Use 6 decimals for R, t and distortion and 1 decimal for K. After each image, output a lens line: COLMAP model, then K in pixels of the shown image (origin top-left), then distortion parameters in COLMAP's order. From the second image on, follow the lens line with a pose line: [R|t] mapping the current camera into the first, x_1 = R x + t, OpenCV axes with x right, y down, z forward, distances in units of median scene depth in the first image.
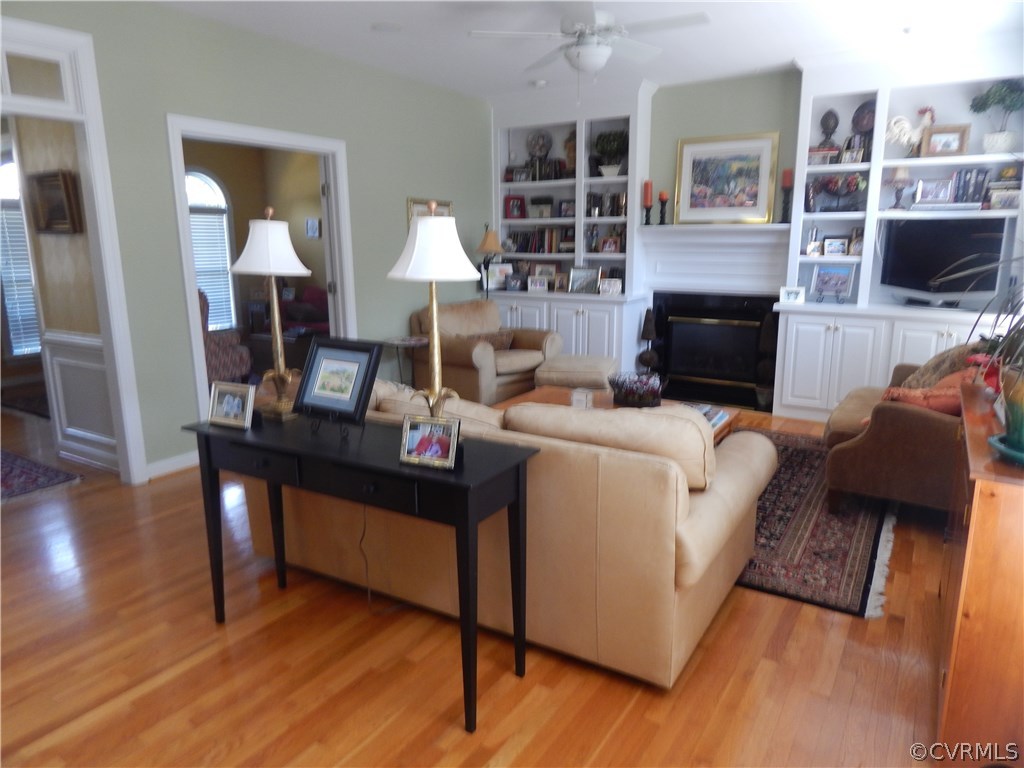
lens RADIAL K [[671.8, 0, 516.7], [0, 671.8, 377.1], [0, 0, 1]] dist [-0.001868, -0.004966]
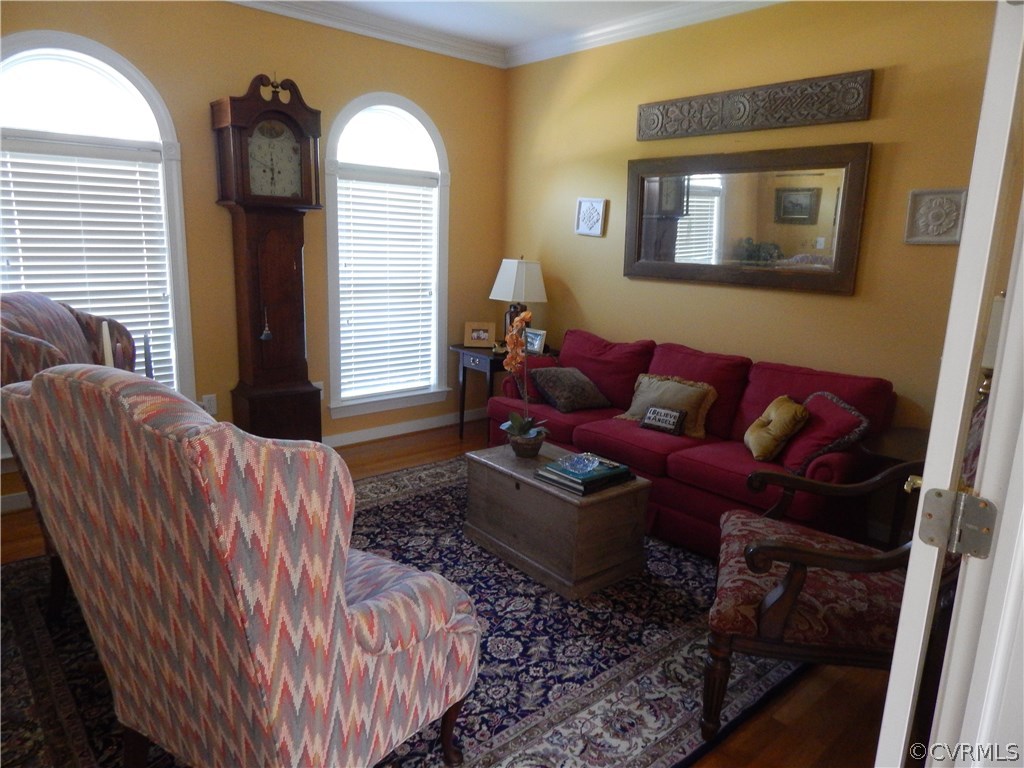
lens RADIAL K [[671.8, 0, 516.7], [0, 671.8, 377.1], [0, 0, 1]] dist [-0.001868, -0.004966]
pose [[0.961789, 0.091892, -0.257909, -0.215429], [-0.092356, 0.995672, 0.010342, -0.100700], [0.257743, 0.013873, 0.966114, 0.490039]]
